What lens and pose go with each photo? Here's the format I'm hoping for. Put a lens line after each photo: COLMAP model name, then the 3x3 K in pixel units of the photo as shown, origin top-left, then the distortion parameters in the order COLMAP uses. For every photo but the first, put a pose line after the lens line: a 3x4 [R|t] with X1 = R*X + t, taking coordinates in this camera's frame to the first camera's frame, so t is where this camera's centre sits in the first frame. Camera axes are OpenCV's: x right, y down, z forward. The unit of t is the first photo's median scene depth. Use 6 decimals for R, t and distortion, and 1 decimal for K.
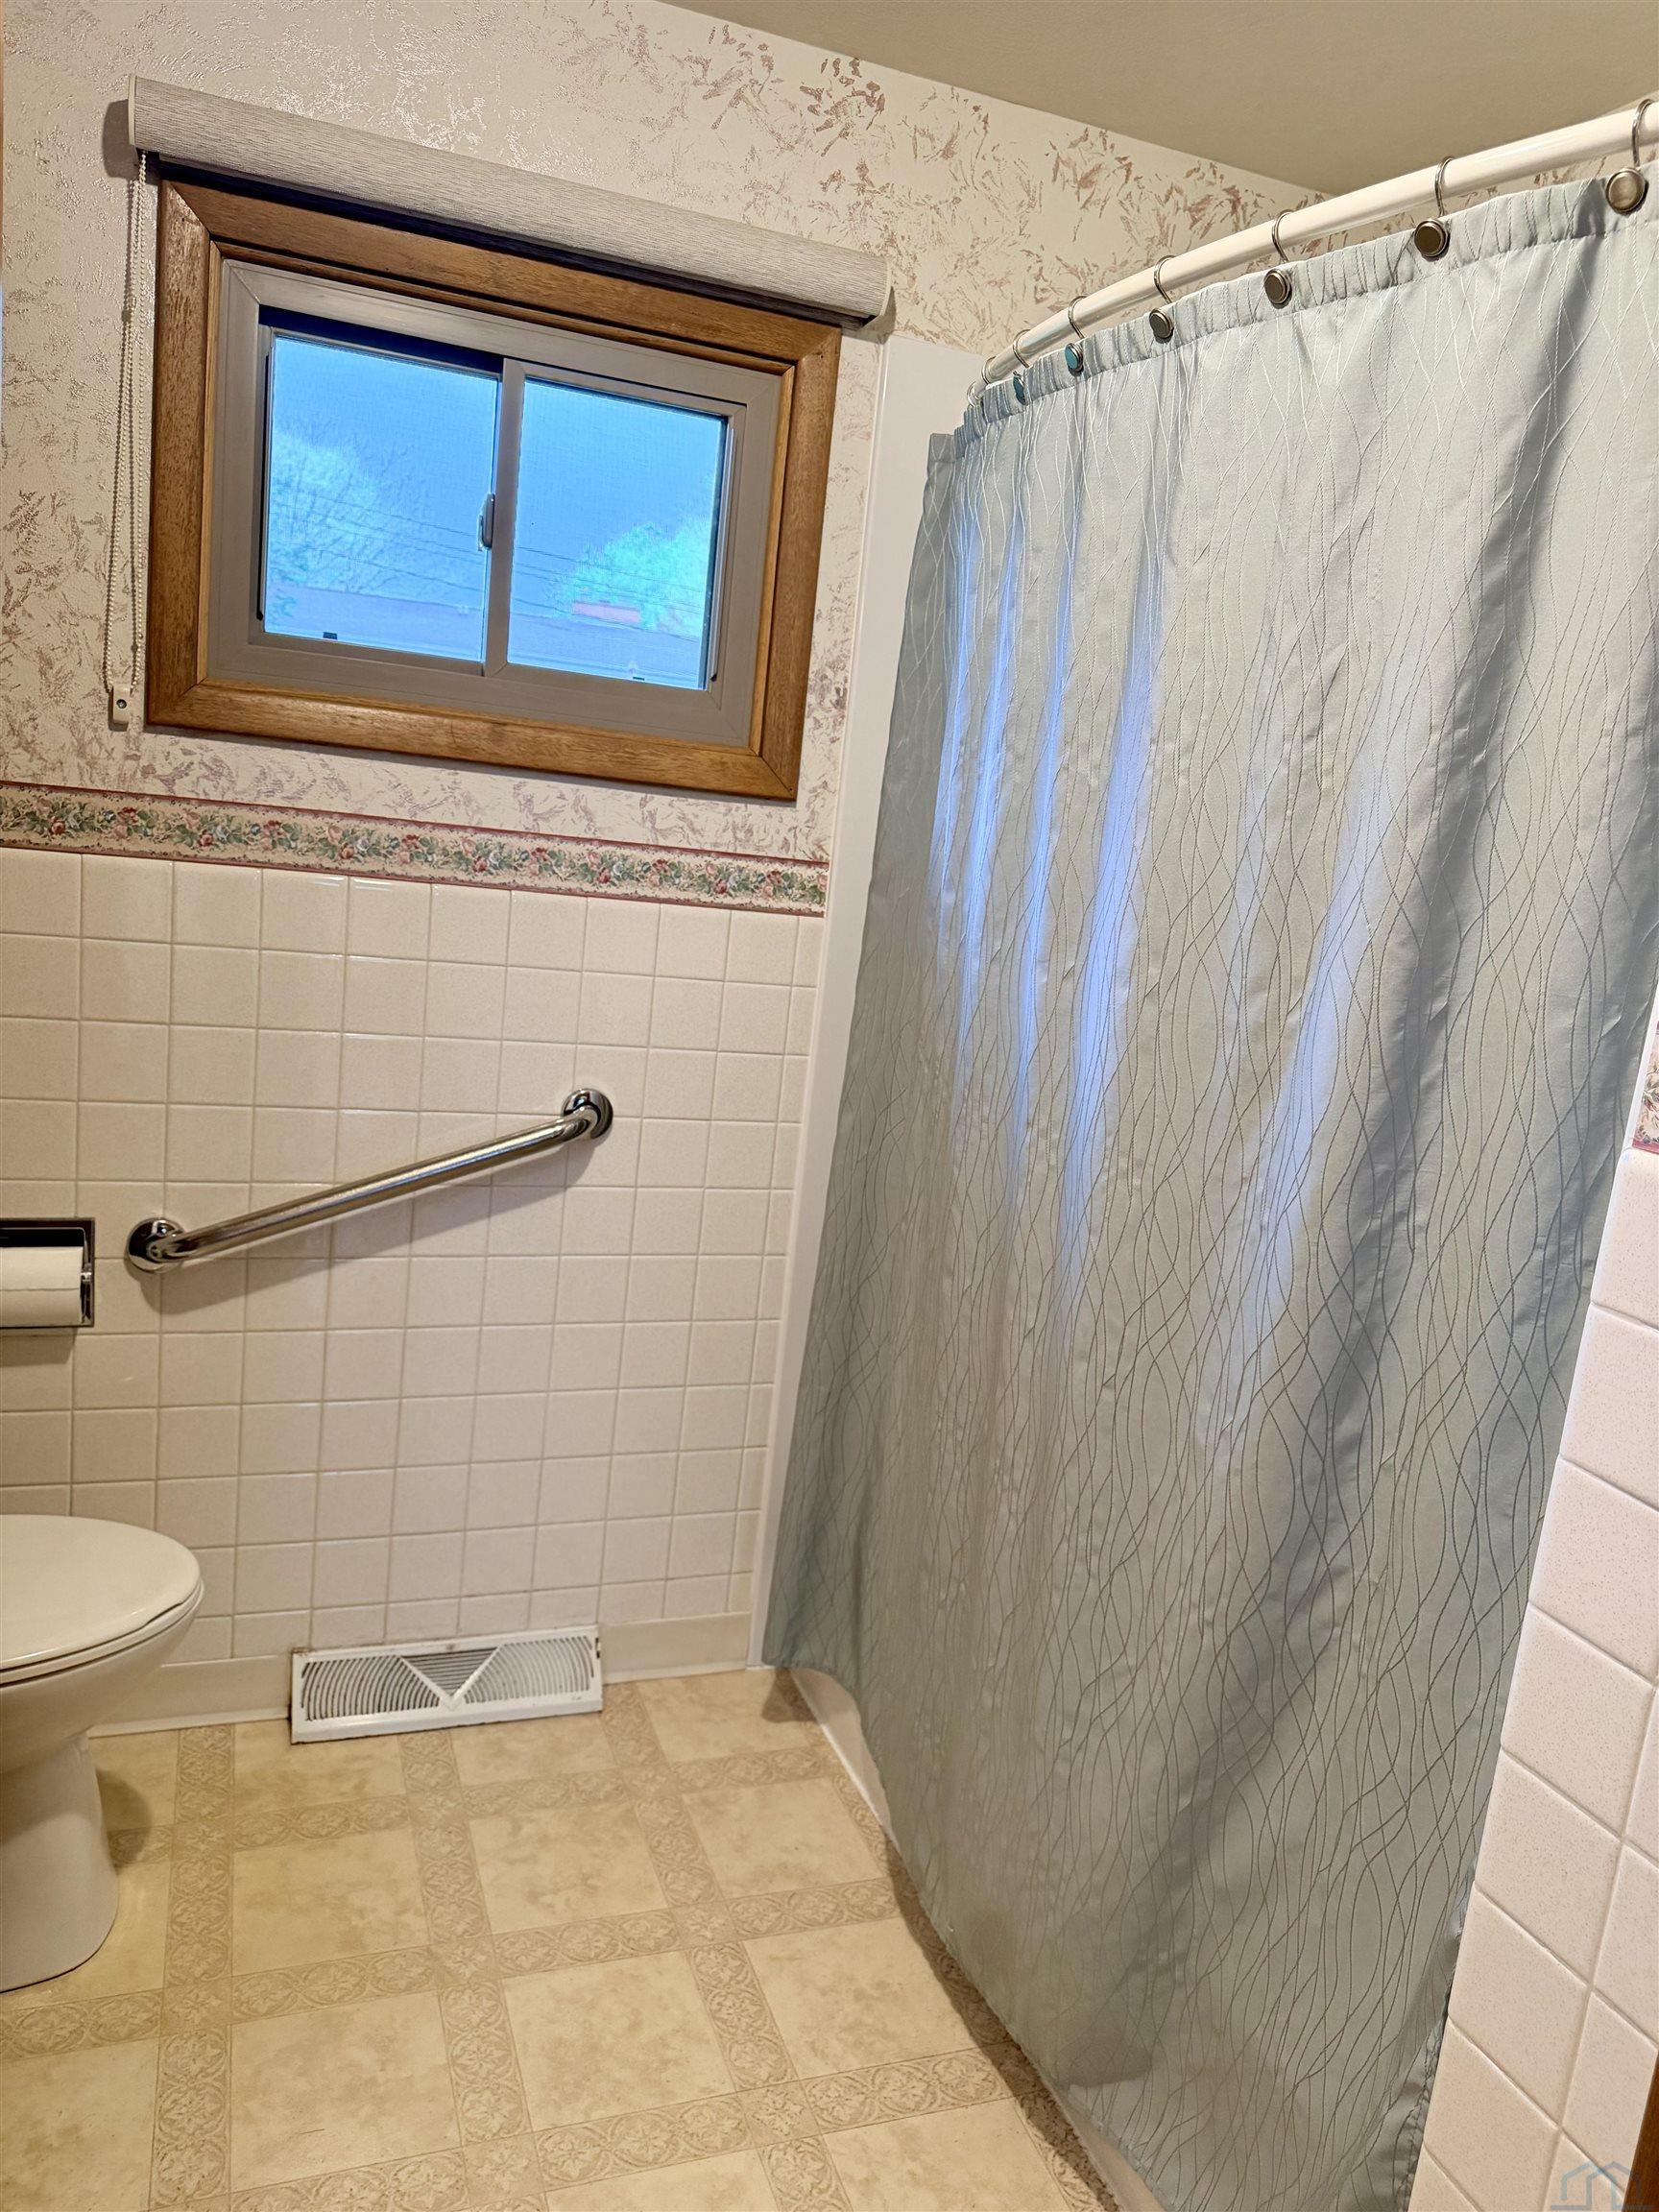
lens RADIAL K [[1556.1, 0, 829.5], [0, 1556.1, 1106.0], [0, 0, 1]] dist [0.005217, -0.010463]
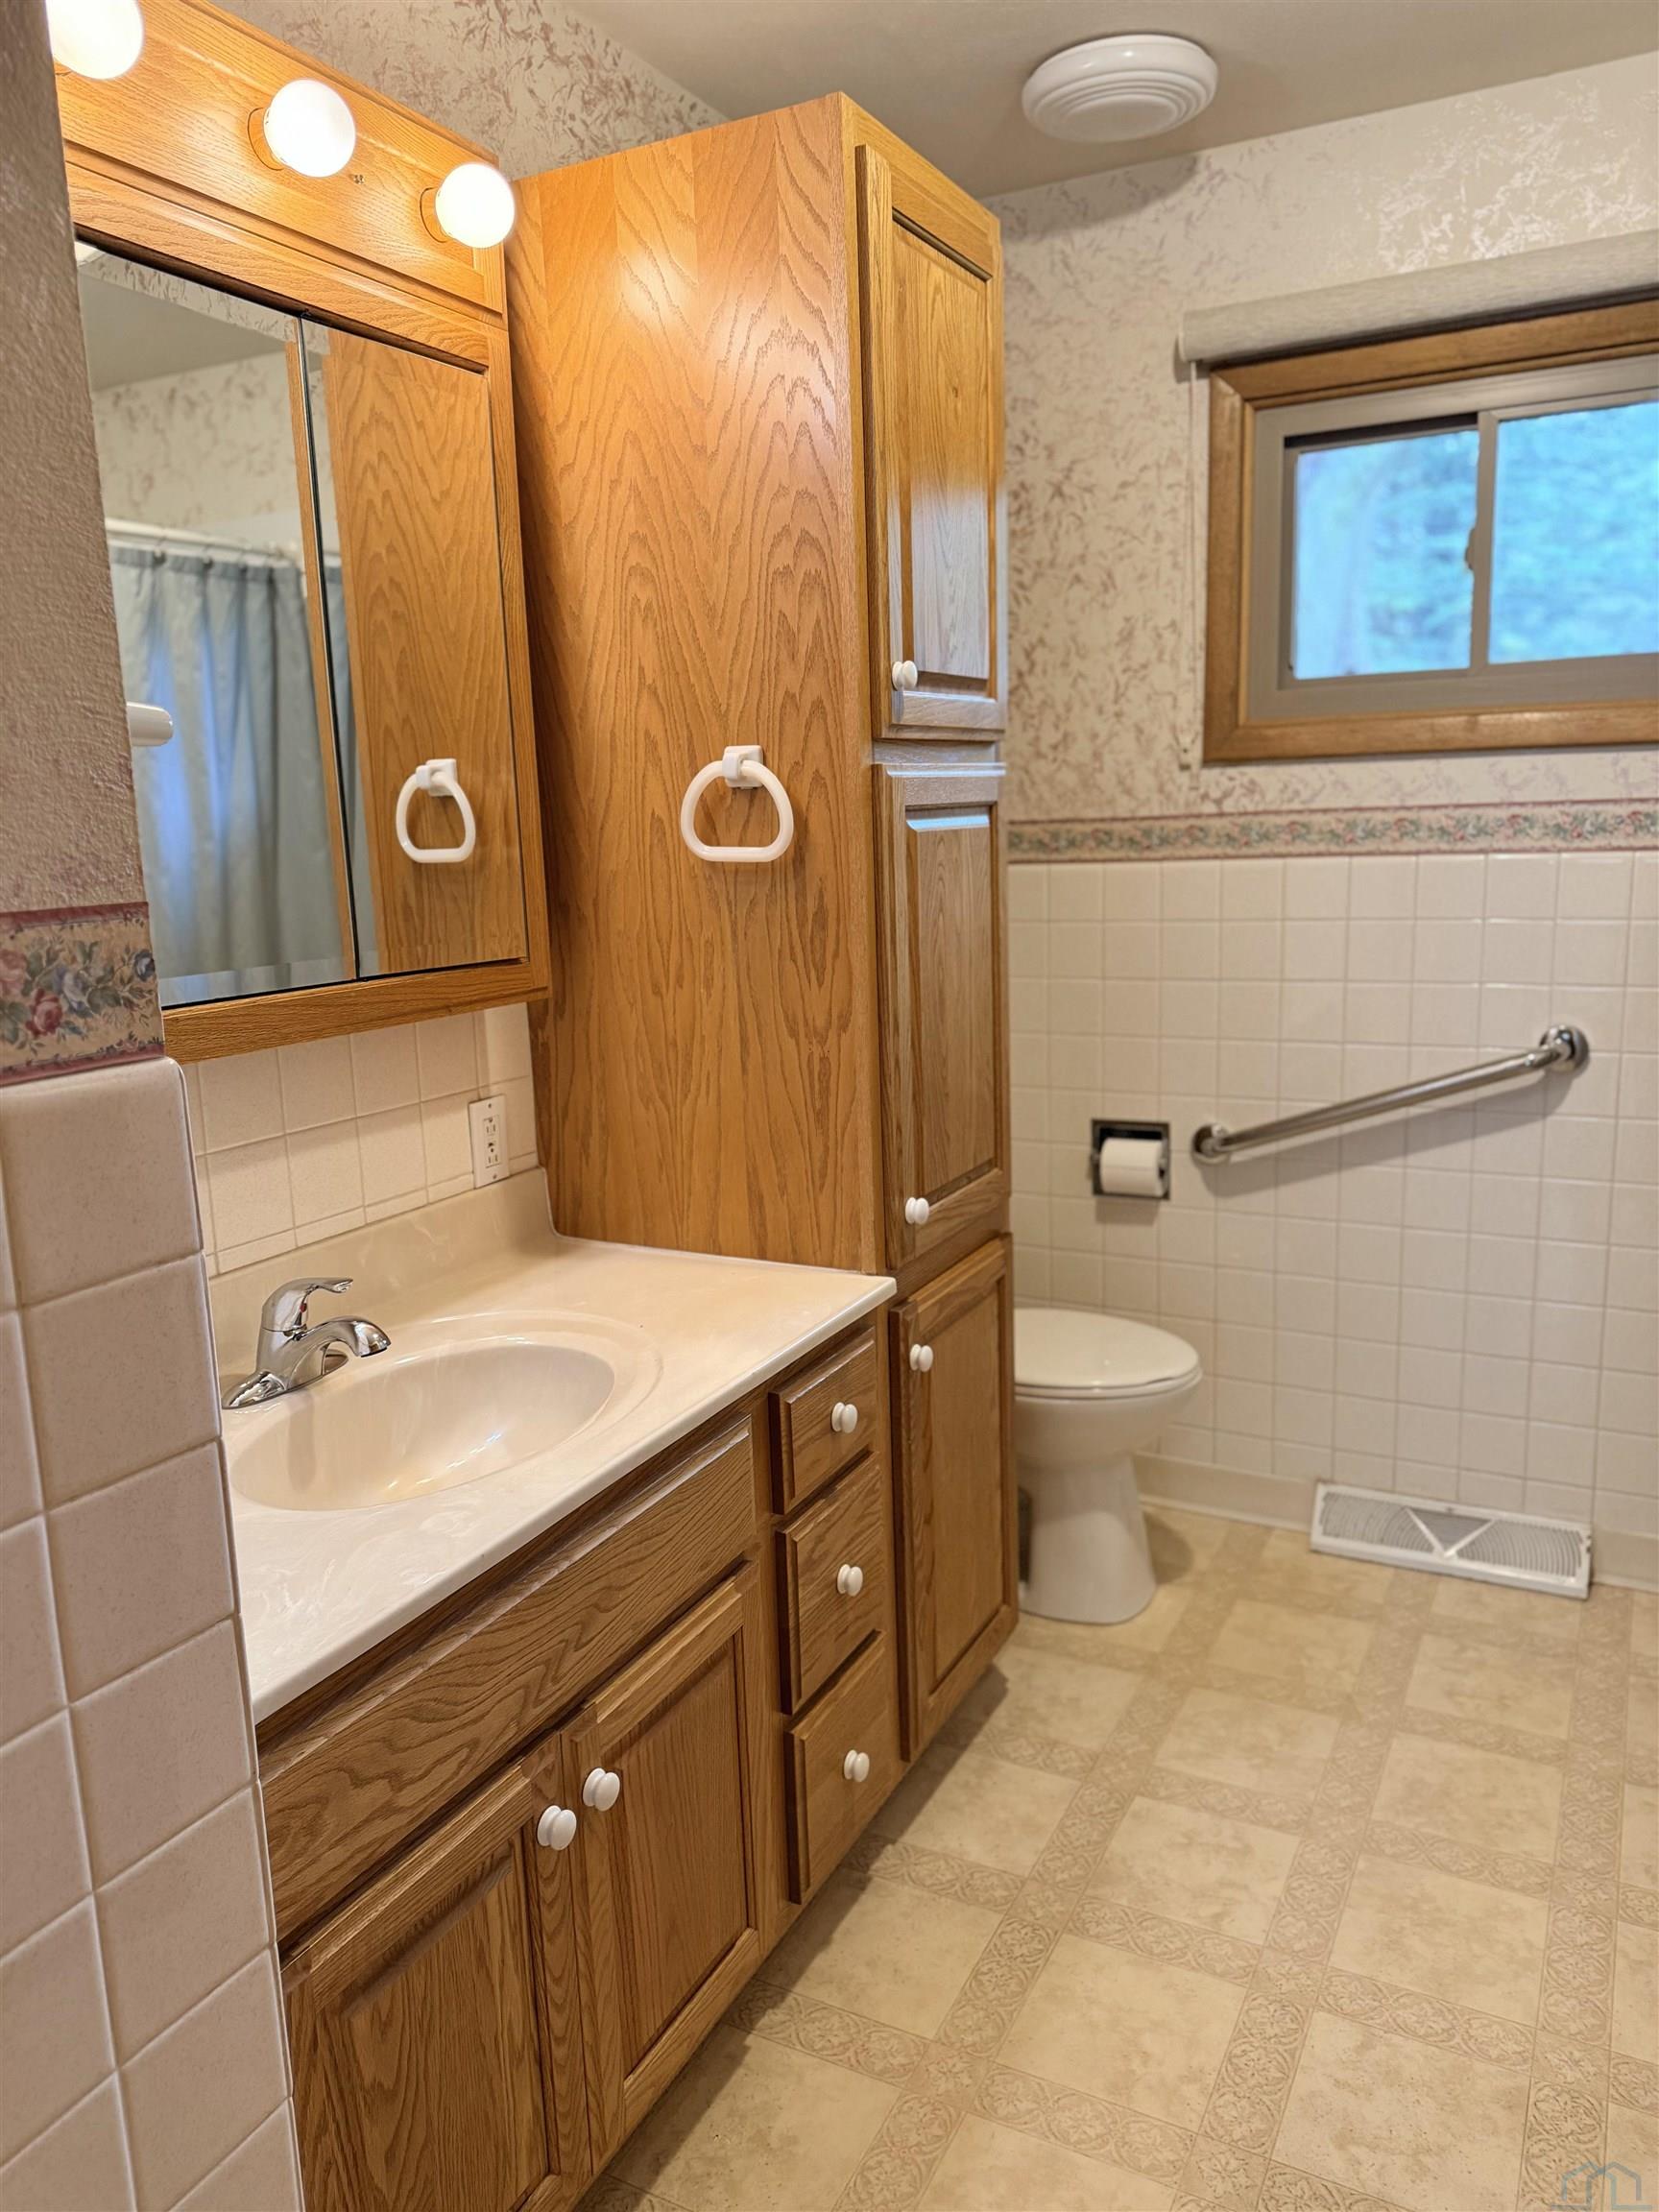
lens RADIAL K [[1561.6, 0, 829.5], [0, 1561.6, 1106.0], [0, 0, 1]] dist [0.069280, -0.144477]
pose [[0.656953, 0.004352, -0.753919, 0.387324], [-0.030344, 0.999326, -0.020673, 0.096287], [0.753321, 0.036458, 0.656642, -0.153707]]
